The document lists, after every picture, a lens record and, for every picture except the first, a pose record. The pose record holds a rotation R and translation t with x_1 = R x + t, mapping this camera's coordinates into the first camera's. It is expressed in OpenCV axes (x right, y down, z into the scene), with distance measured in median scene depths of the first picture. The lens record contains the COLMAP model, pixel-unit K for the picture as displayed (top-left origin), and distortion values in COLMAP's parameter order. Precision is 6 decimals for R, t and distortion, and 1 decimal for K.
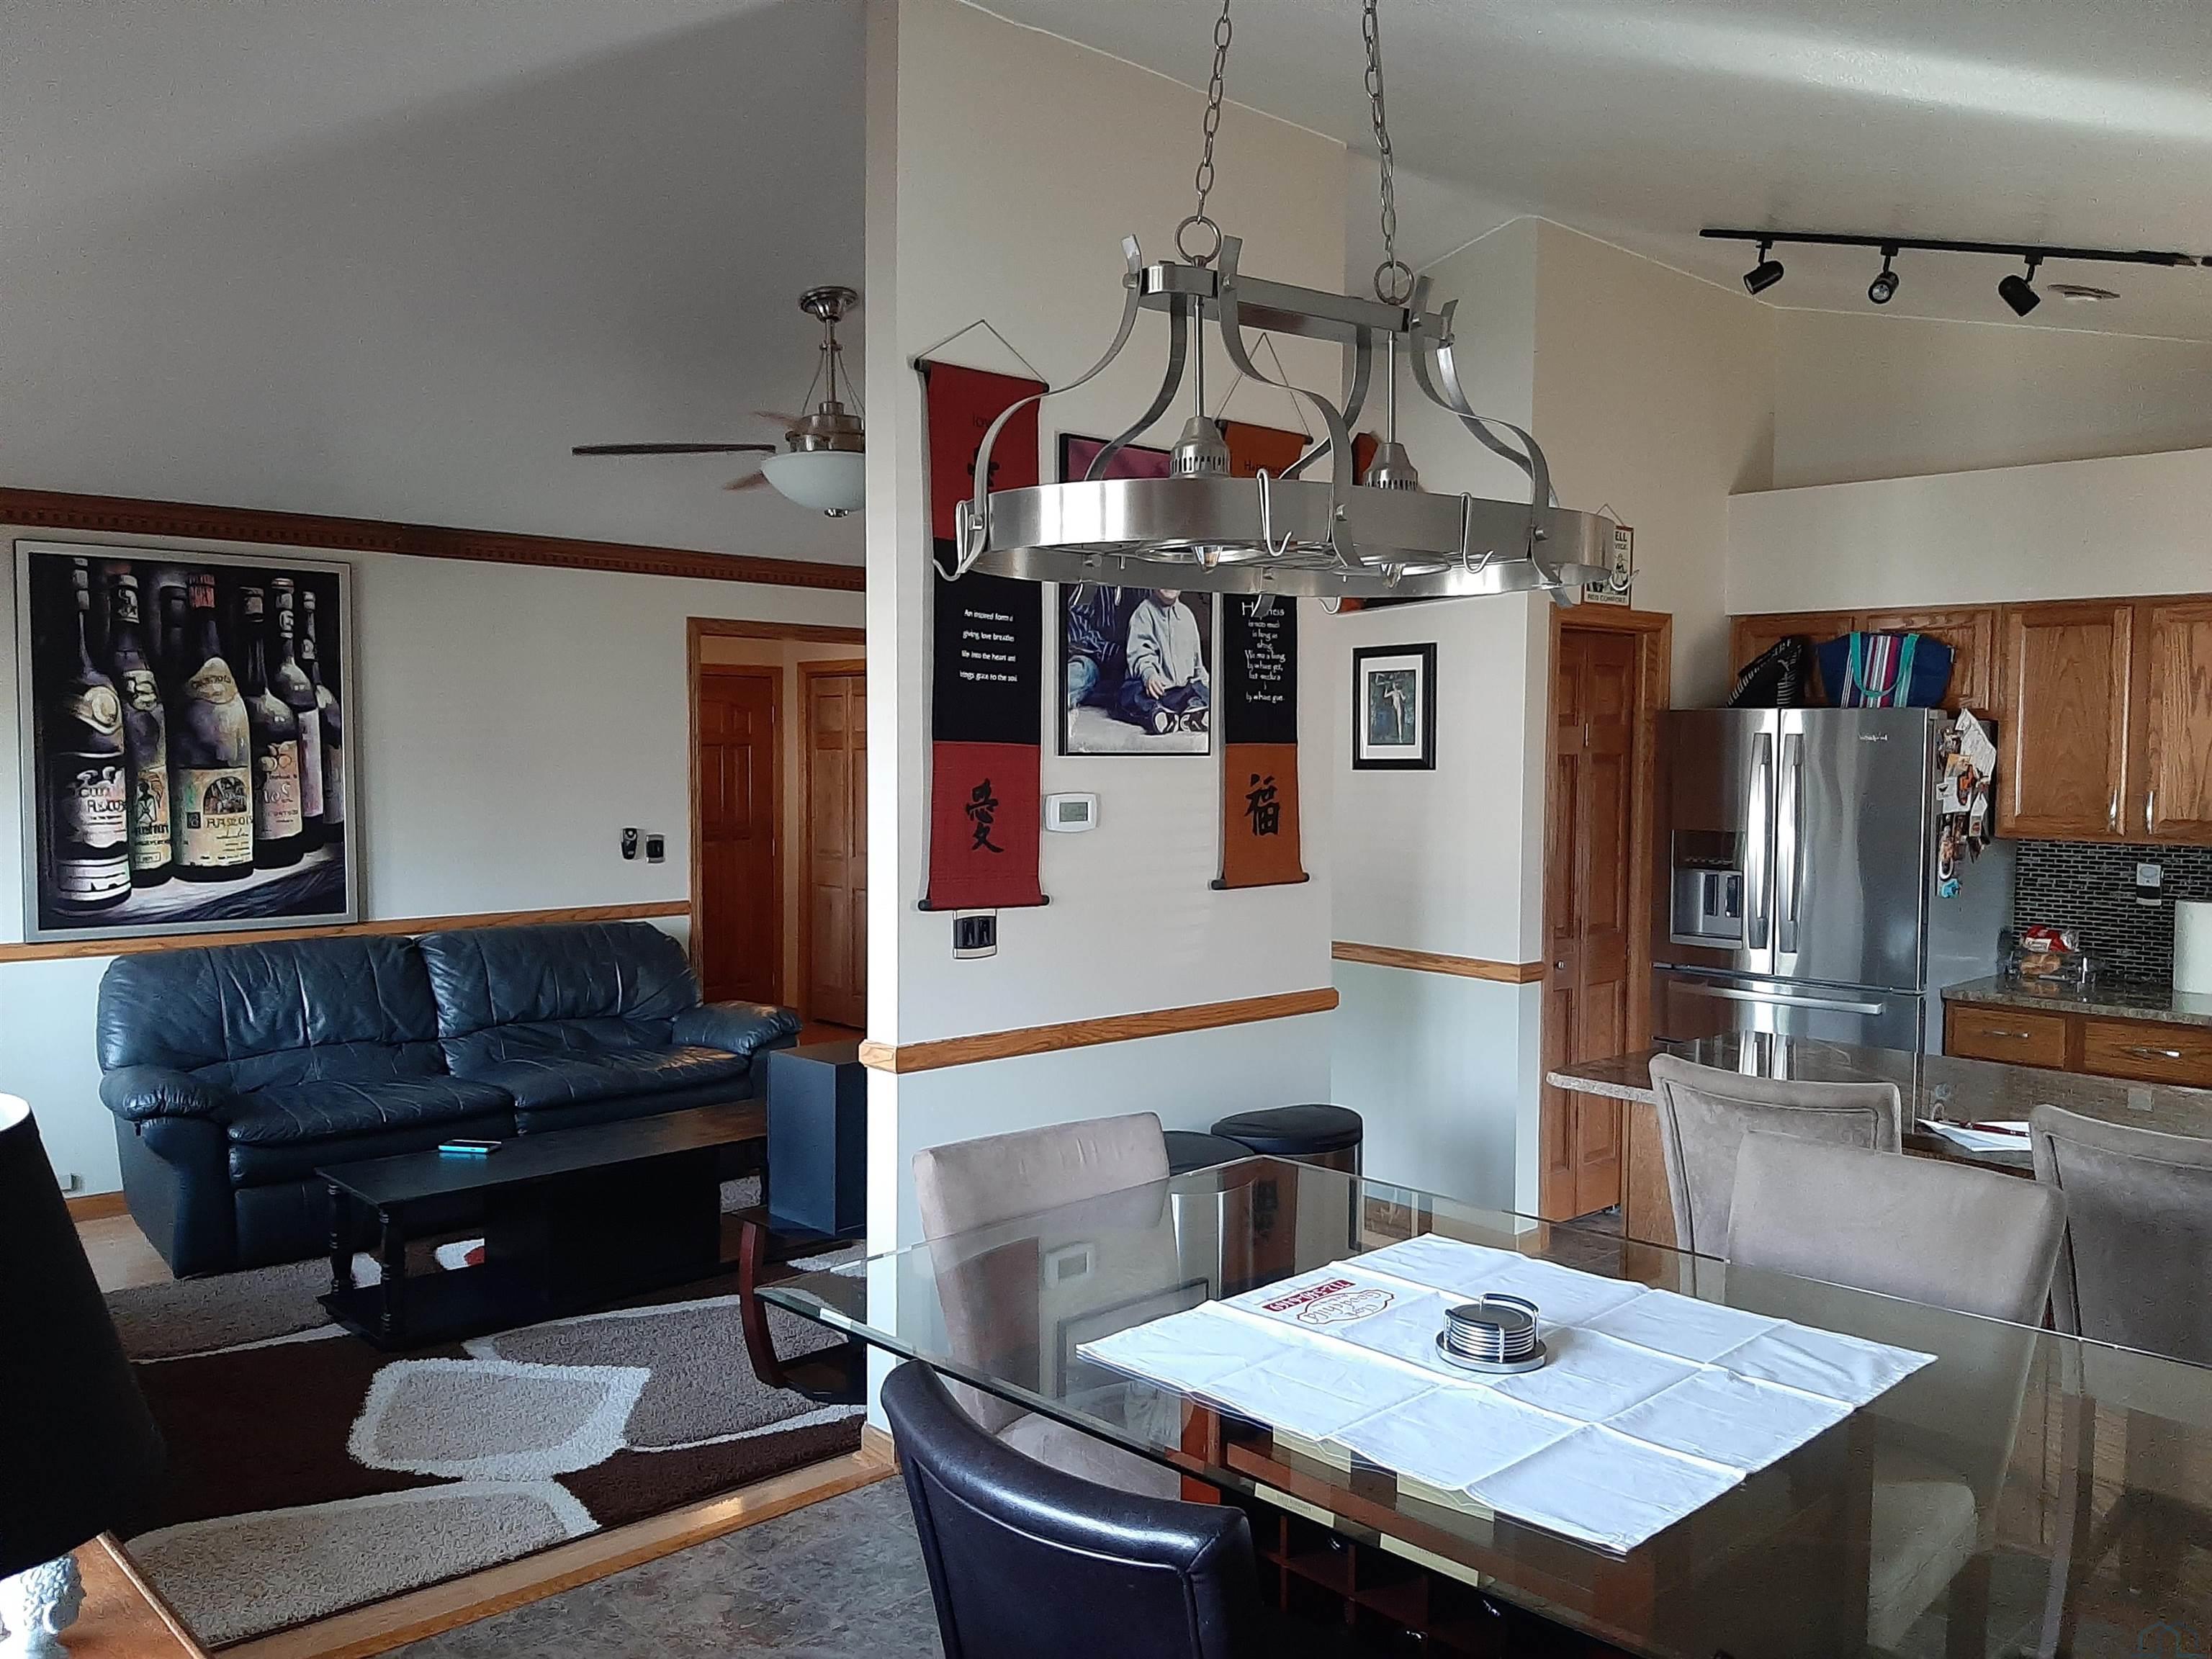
lens RADIAL K [[1691.4, 0, 1105.8], [0, 1691.4, 834.1], [0, 0, 1]] dist [0.014172, -0.001272]
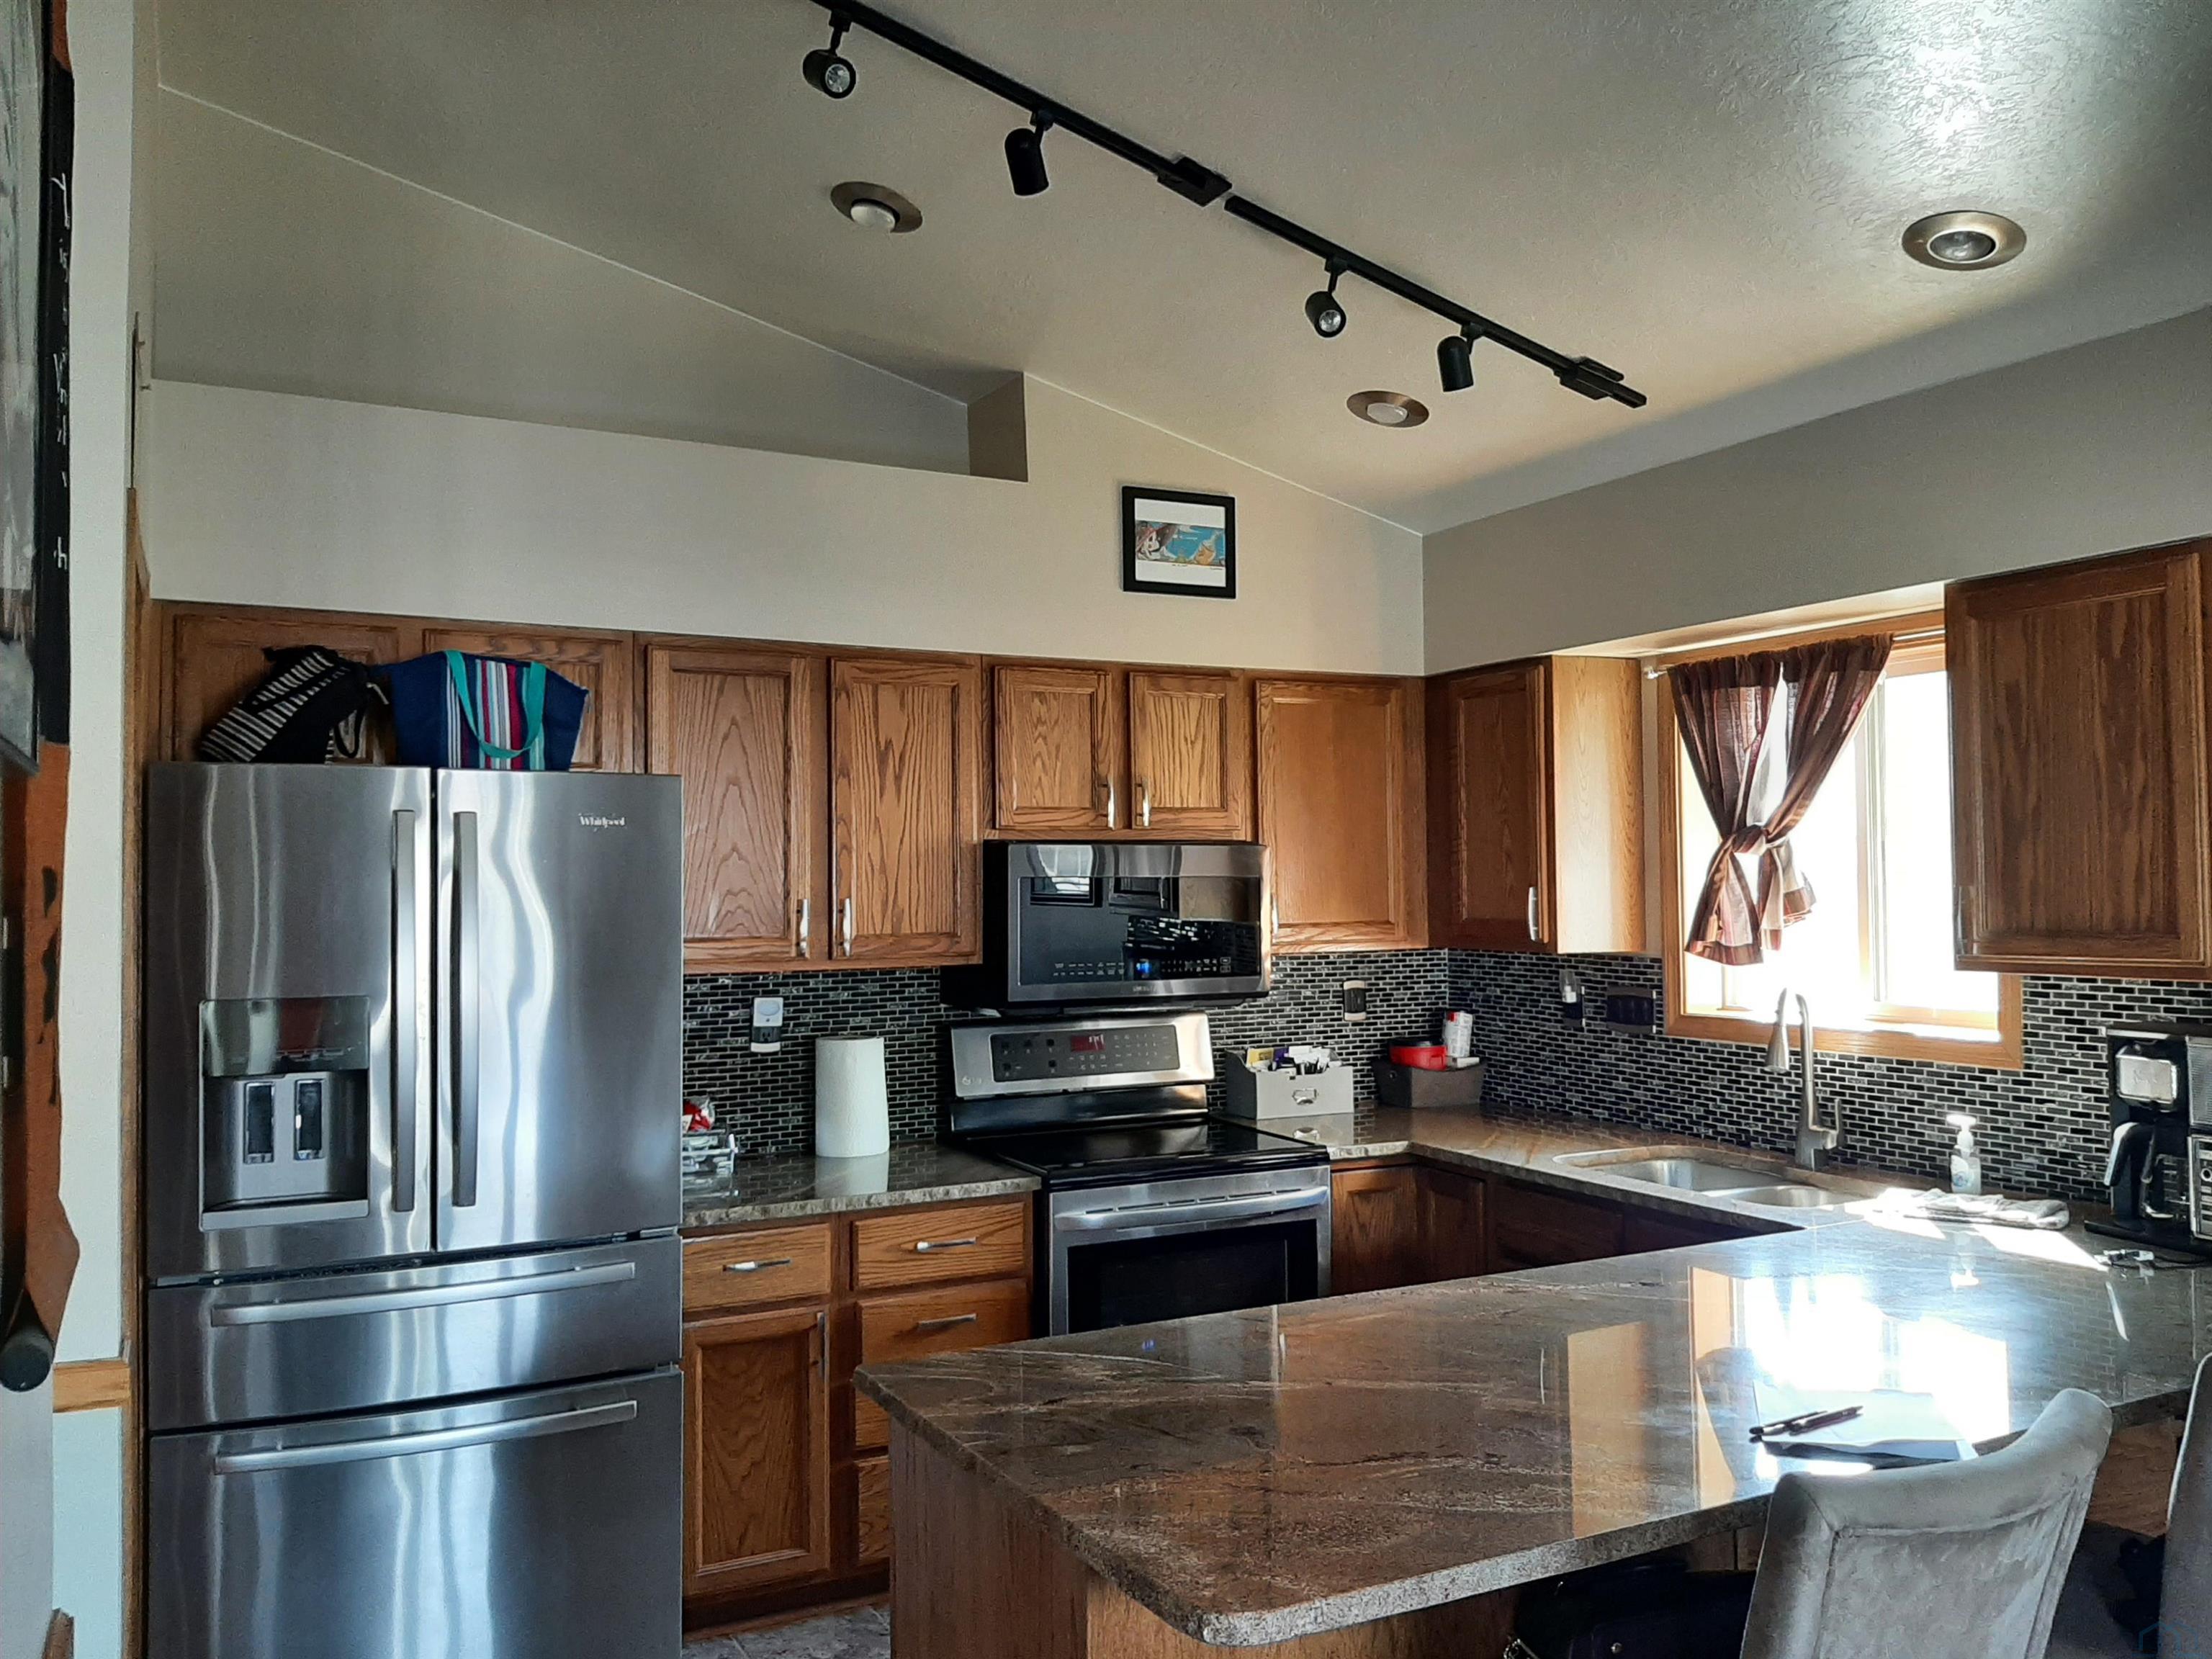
lens RADIAL K [[1691.4, 0, 1102.9], [0, 1691.4, 823.2], [0, 0, 1]] dist [0.014172, -0.001272]
pose [[0.272709, 0.025628, 0.961755, -0.080296], [0.065417, 0.996838, -0.045112, -0.016361], [-0.959870, 0.075218, 0.270170, 0.639066]]
